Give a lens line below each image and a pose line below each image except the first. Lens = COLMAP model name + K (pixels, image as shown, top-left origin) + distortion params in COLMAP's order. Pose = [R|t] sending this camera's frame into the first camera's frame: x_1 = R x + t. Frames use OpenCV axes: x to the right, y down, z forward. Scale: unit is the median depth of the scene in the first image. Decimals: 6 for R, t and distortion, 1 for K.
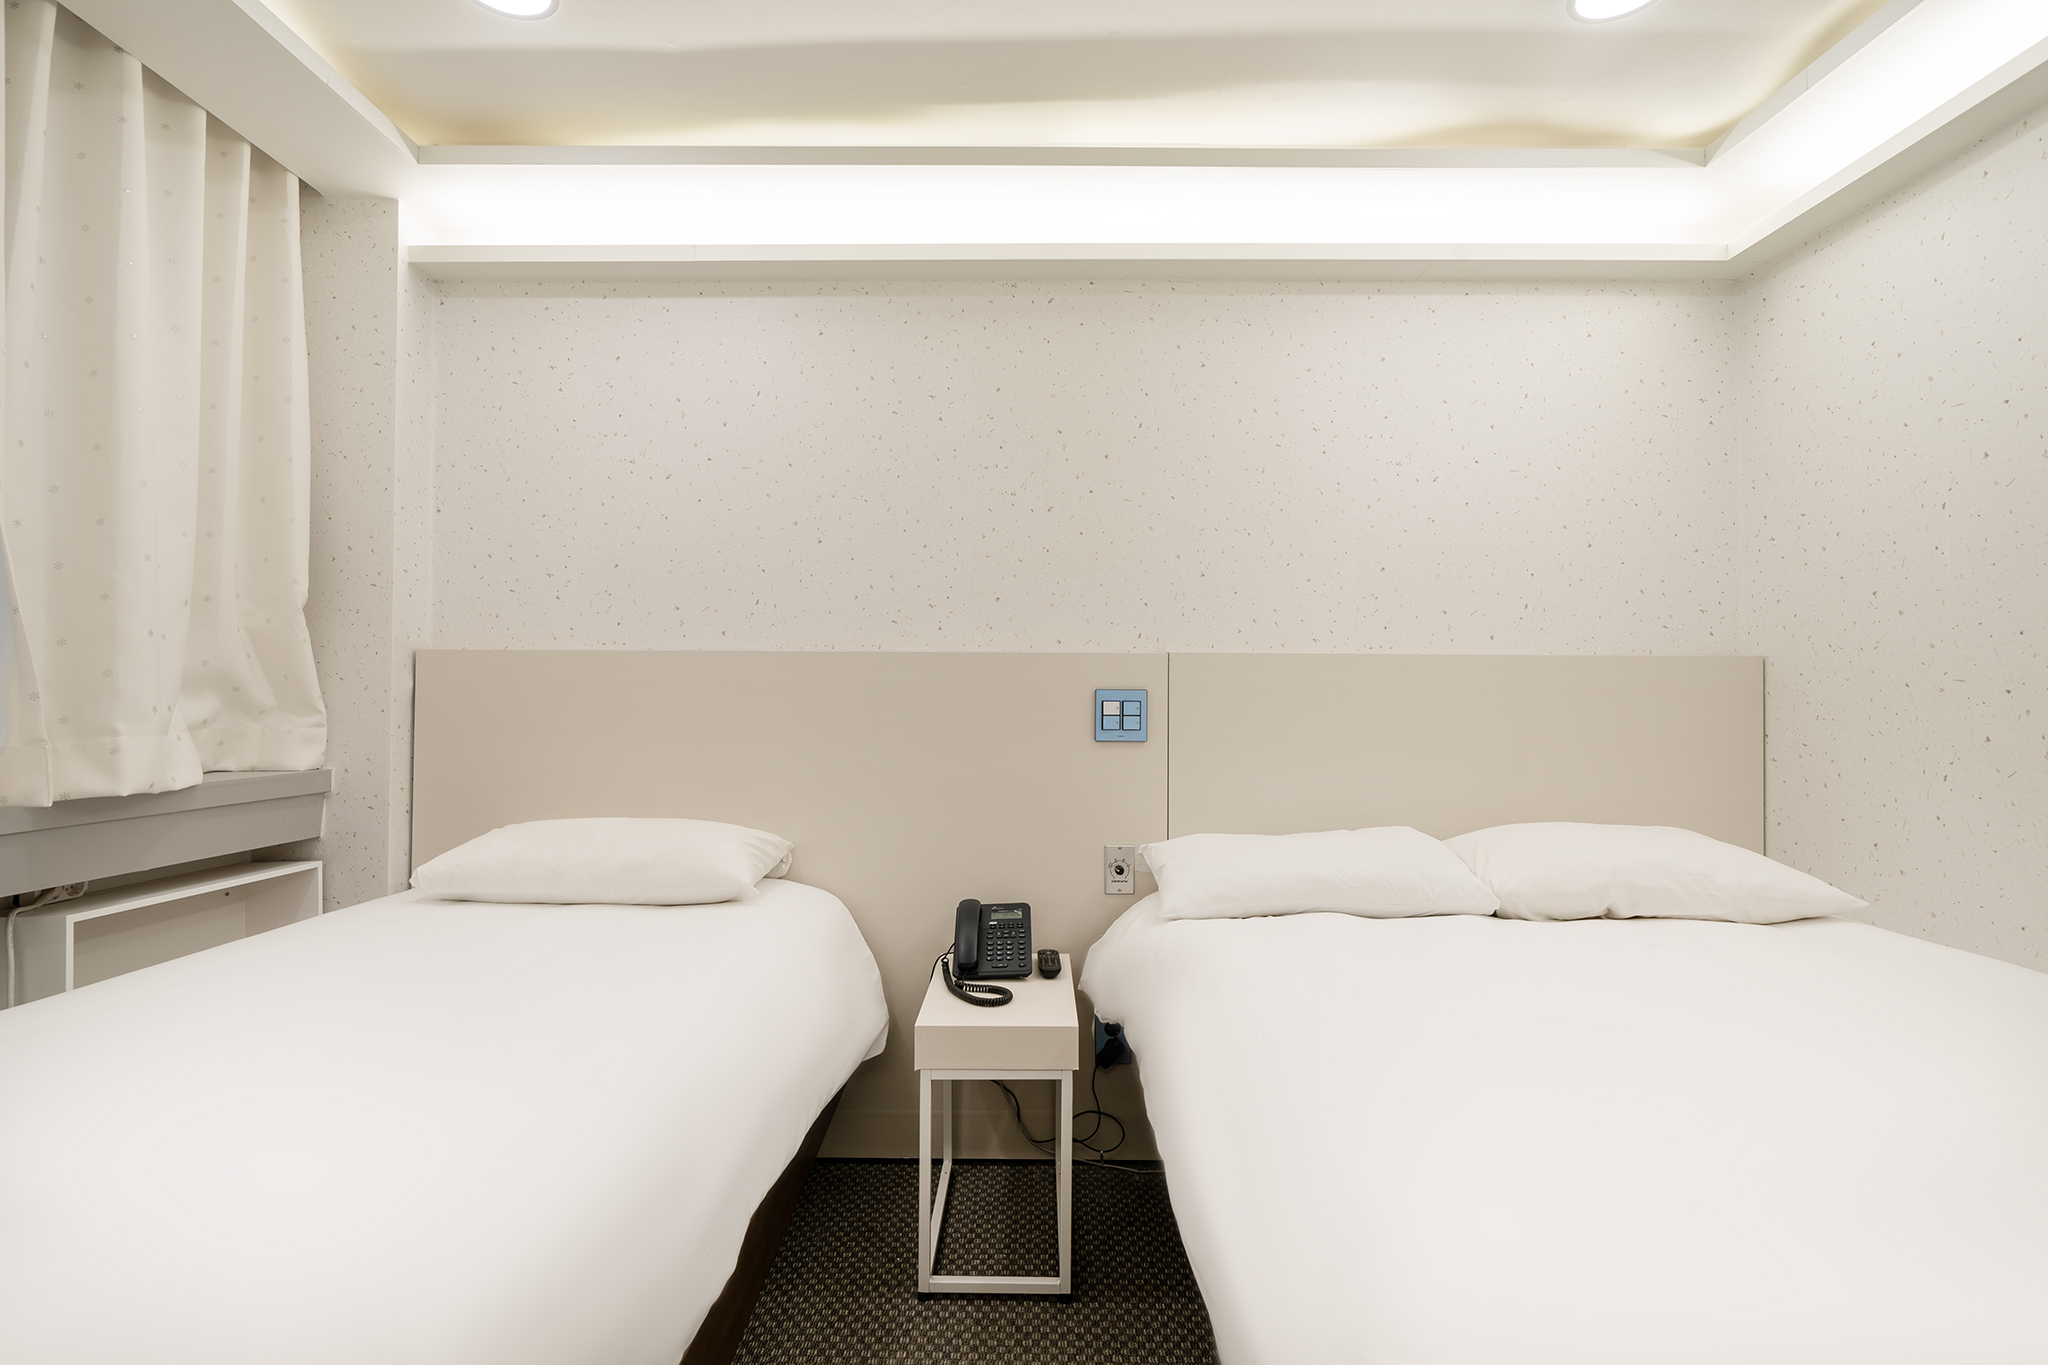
lens RADIAL K [[993.8, 0, 1029.6], [0, 993.8, 688.7], [0, 0, 1]] dist [0.000415, -0.000131]
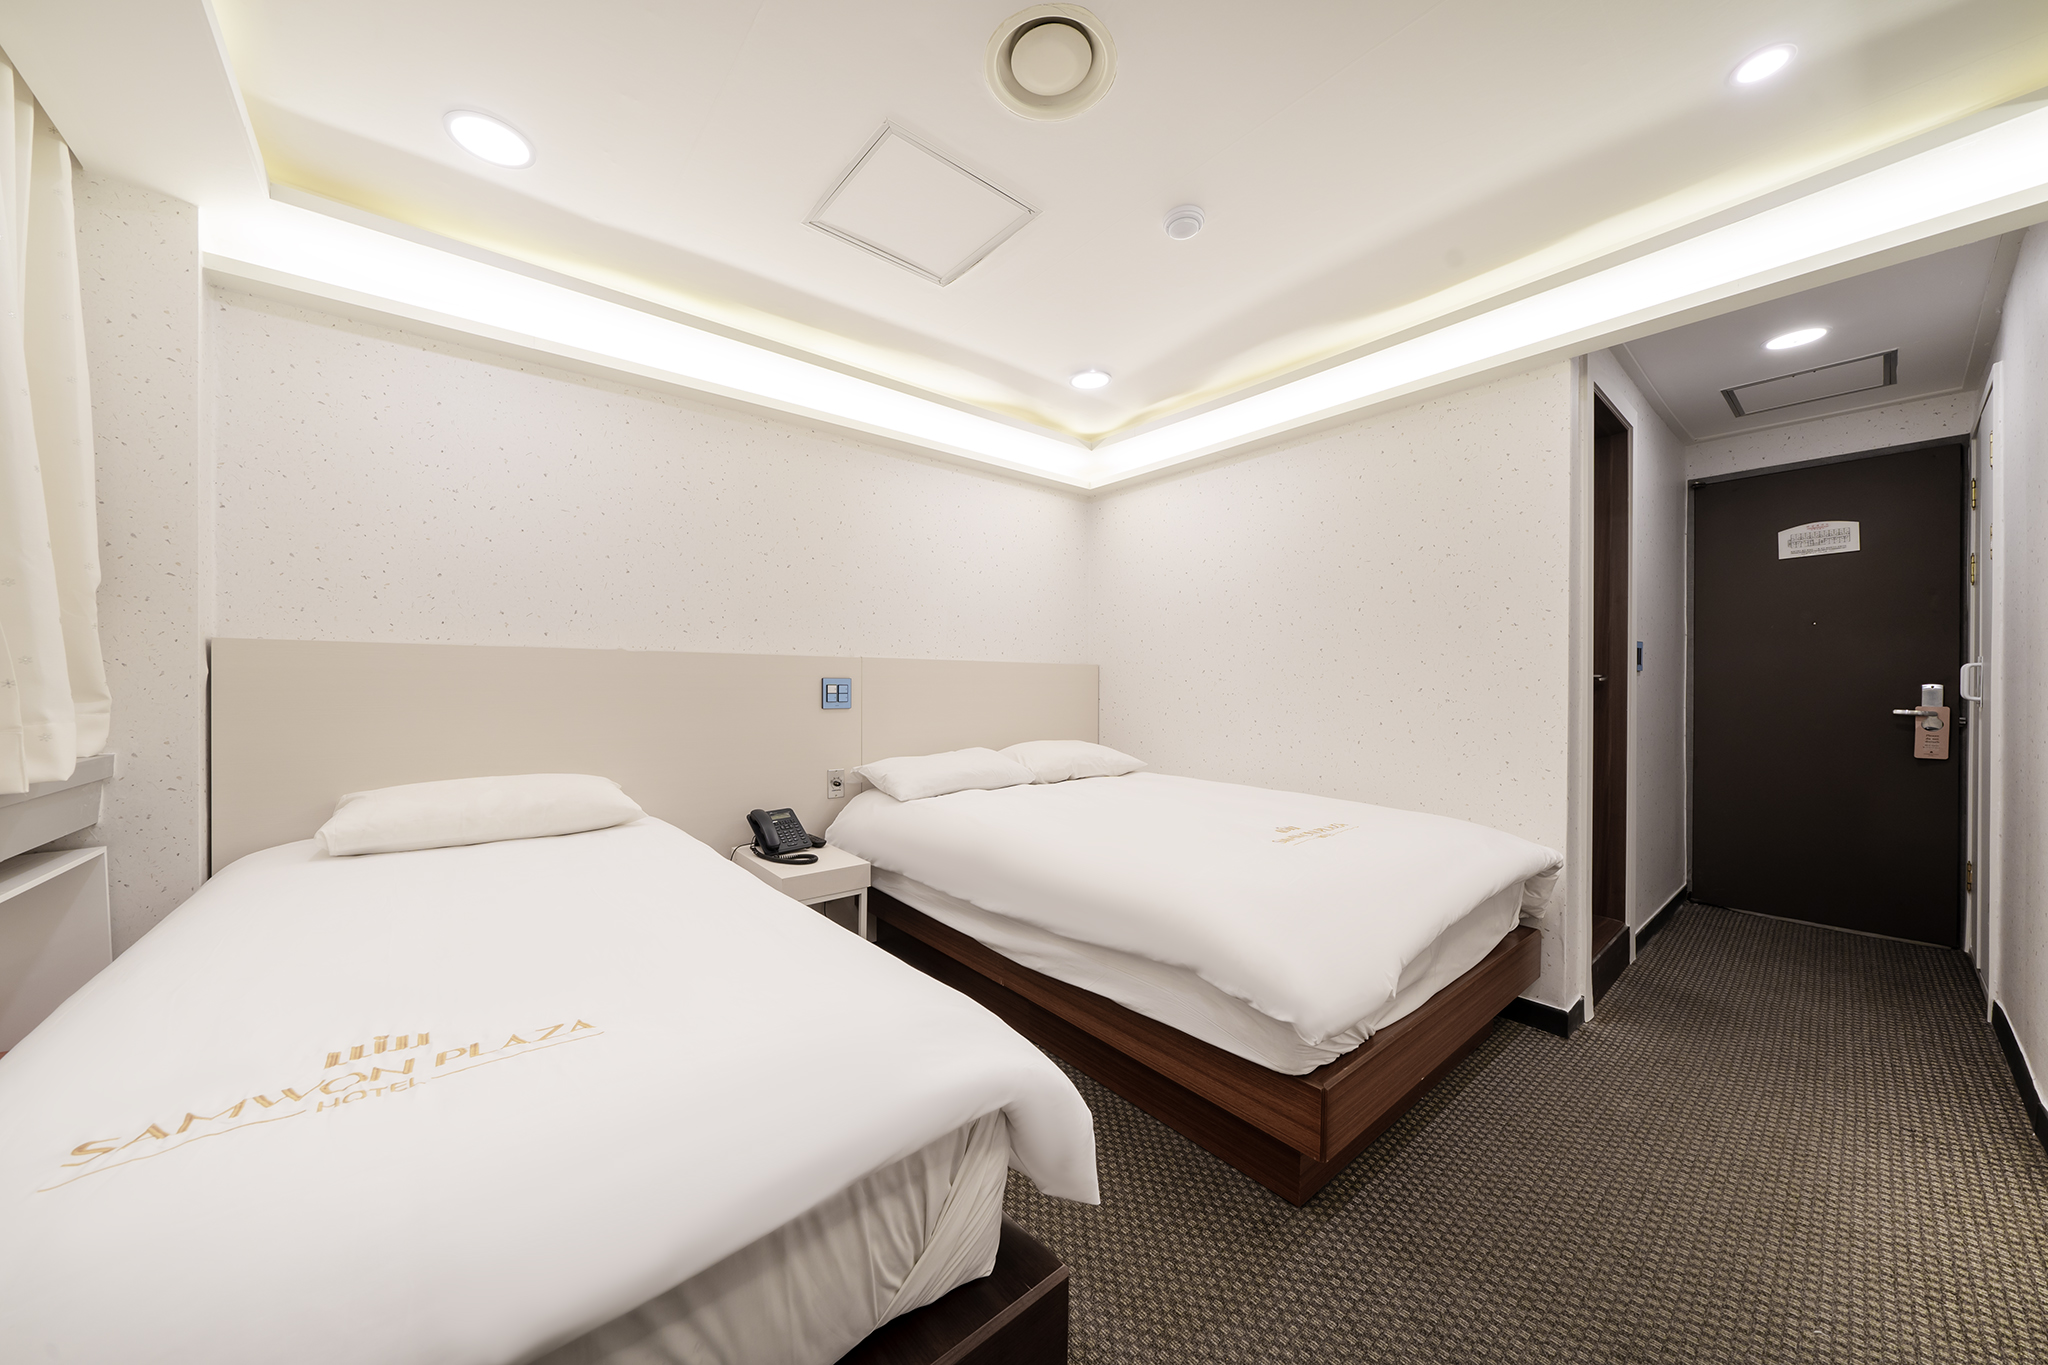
lens RADIAL K [[701.7, 0, 1023.2], [0, 701.7, 685.8], [0, 0, 1]] dist [-0.000238, 0.000007]
pose [[0.762953, -0.002926, 0.646448, -0.444405], [-0.007393, 0.999885, 0.013252, -0.004456], [-0.646412, -0.014890, 0.762843, -0.127552]]
